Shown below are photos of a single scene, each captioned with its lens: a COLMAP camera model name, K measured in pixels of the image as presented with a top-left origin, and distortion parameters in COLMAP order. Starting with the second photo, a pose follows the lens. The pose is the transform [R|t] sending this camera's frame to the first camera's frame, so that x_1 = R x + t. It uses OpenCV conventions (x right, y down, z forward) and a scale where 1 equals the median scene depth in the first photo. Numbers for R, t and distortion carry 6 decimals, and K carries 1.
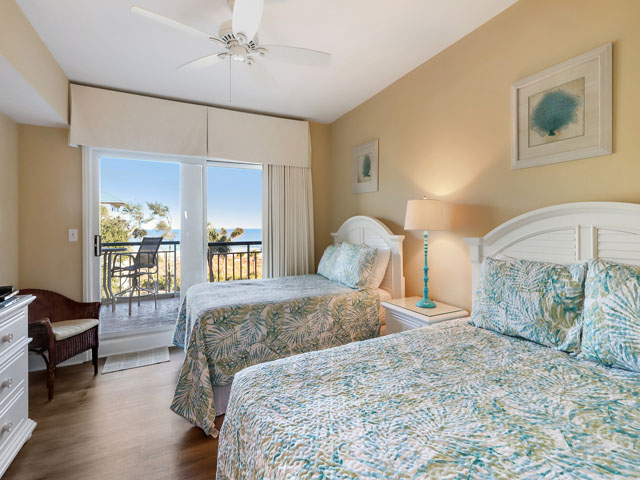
lens RADIAL K [[304.3, 0, 319.0], [0, 304.3, 234.3], [0, 0, 1]] dist [0.003672, 0.000465]
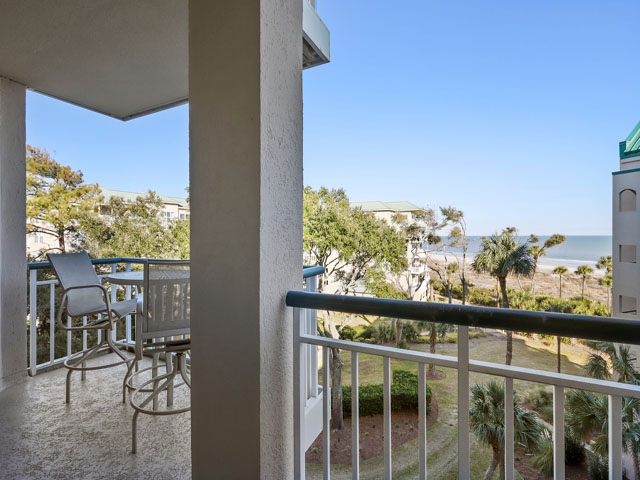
lens RADIAL K [[304.3, 0, 317.8], [0, 304.3, 237.1], [0, 0, 1]] dist [0.003672, 0.000465]
pose [[0.601625, 0.008651, -0.798732, -0.026468], [-0.019420, 0.999804, -0.003799, -0.001363], [0.798543, 0.017797, 0.601675, 0.107976]]
